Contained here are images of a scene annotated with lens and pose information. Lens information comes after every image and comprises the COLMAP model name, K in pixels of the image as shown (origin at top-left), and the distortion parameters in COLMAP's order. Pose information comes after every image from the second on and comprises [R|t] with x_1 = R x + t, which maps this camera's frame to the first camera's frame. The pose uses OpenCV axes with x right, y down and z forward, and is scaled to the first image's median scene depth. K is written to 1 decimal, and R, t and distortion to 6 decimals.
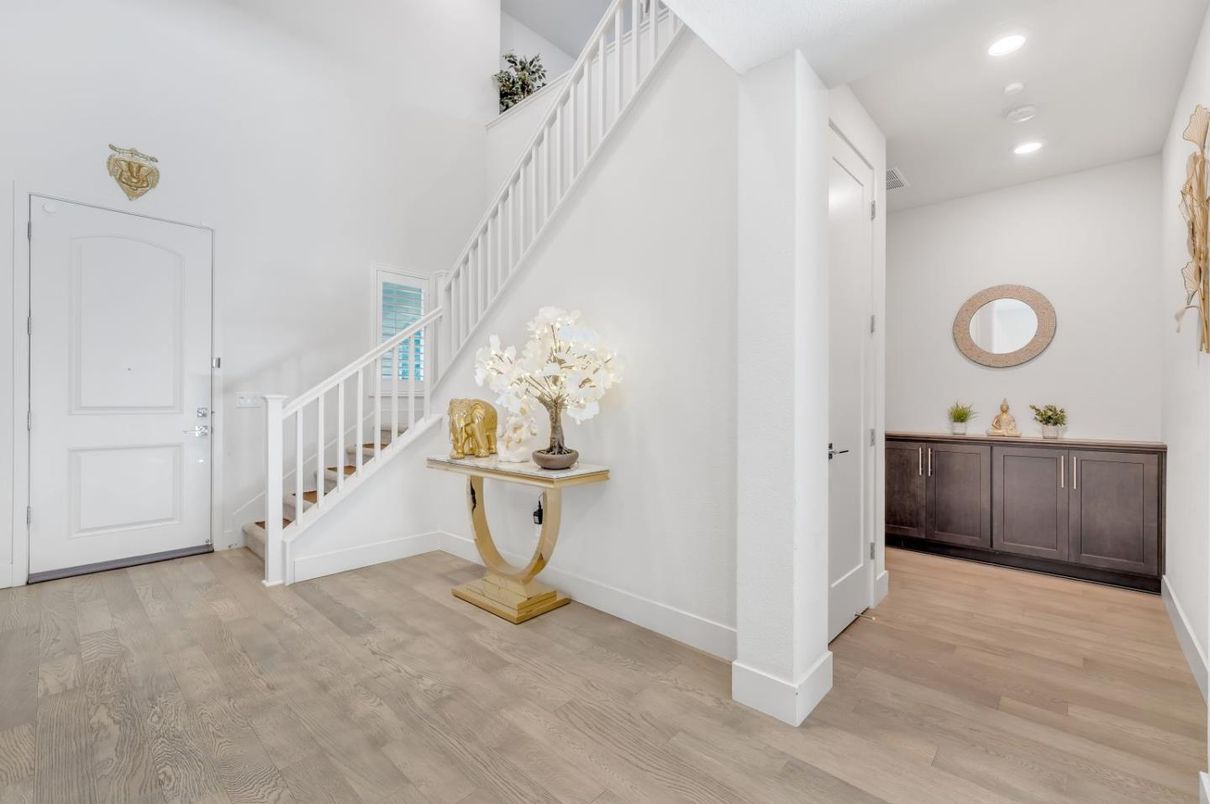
lens RADIAL K [[518.1, 0, 603.4], [0, 518.1, 399.8], [0, 0, 1]] dist [0.008145, 0.000410]
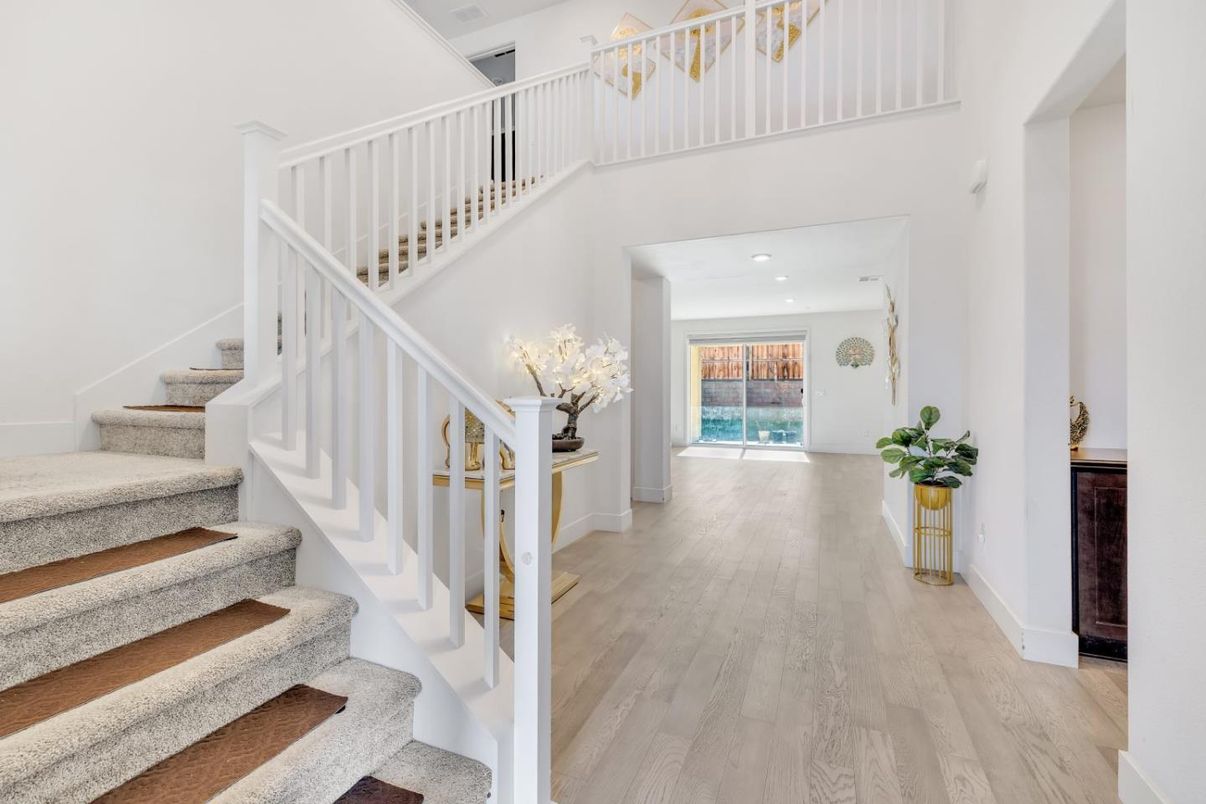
lens RADIAL K [[516.4, 0, 610.0], [0, 516.4, 385.9], [0, 0, 1]] dist [0.008145, 0.000410]
pose [[-0.350641, 0.002689, 0.936506, -1.453182], [-0.004331, 0.999981, -0.004493, -0.030180], [-0.936500, -0.005632, -0.350622, 1.471107]]
